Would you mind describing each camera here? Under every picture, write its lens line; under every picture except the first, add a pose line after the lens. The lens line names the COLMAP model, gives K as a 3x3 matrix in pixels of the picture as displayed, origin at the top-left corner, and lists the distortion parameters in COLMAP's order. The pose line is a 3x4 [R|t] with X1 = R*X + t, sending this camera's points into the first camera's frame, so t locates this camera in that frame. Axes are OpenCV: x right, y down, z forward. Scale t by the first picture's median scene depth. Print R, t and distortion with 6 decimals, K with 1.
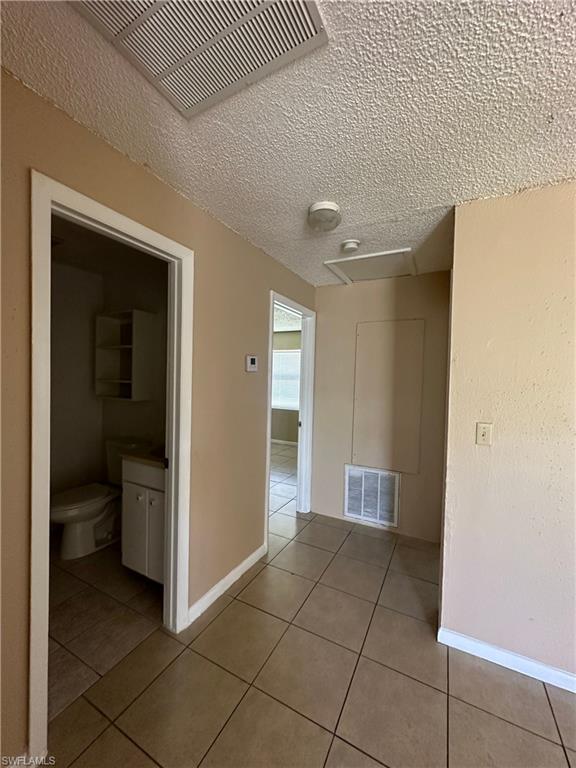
lens RADIAL K [[304.8, 0, 288.0], [0, 304.8, 384.0], [0, 0, 1]] dist [-0.002045, -0.000183]
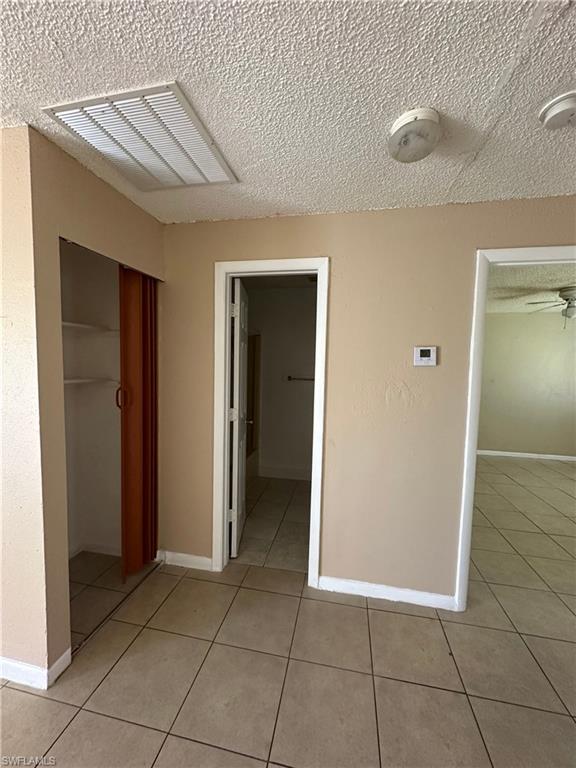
lens RADIAL K [[305.4, 0, 288.0], [0, 305.4, 384.0], [0, 0, 1]] dist [-0.002046, 0.000067]
pose [[0.285890, 0.042642, -0.957313, 0.776412], [-0.037751, 0.998735, 0.033214, -0.009457], [0.957518, 0.026644, 0.287139, 0.596377]]
